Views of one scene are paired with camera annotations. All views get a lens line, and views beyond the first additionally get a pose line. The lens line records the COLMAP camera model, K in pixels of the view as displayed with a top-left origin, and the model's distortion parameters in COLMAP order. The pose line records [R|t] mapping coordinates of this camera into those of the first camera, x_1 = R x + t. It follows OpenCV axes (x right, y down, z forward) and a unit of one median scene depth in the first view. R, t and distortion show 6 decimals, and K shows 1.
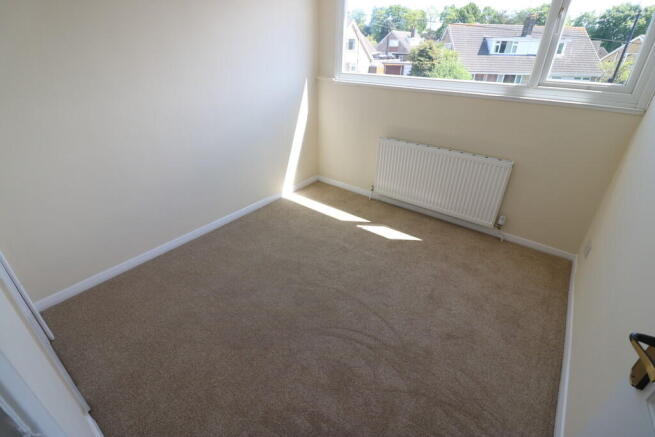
lens RADIAL K [[307.9, 0, 328.2], [0, 307.9, 219.2], [0, 0, 1]] dist [-0.005712, -0.001486]
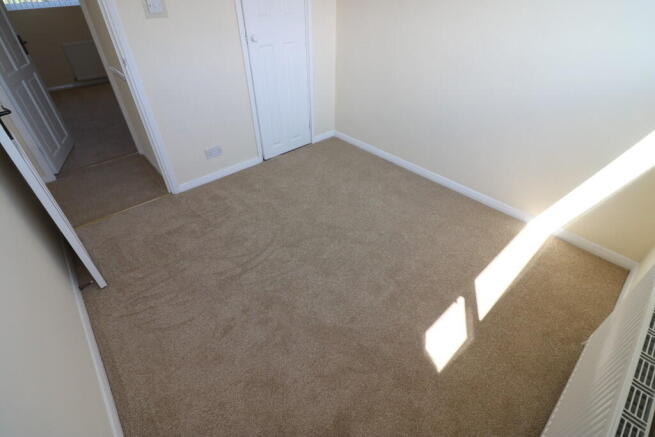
lens RADIAL K [[307.9, 0, 327.9], [0, 307.9, 217.9], [0, 0, 1]] dist [-0.005712, -0.001486]
pose [[-0.221125, 0.584897, -0.780384, 0.511258], [-0.475343, 0.634068, 0.609924, -0.309508], [0.851559, 0.505820, 0.137818, 0.584290]]
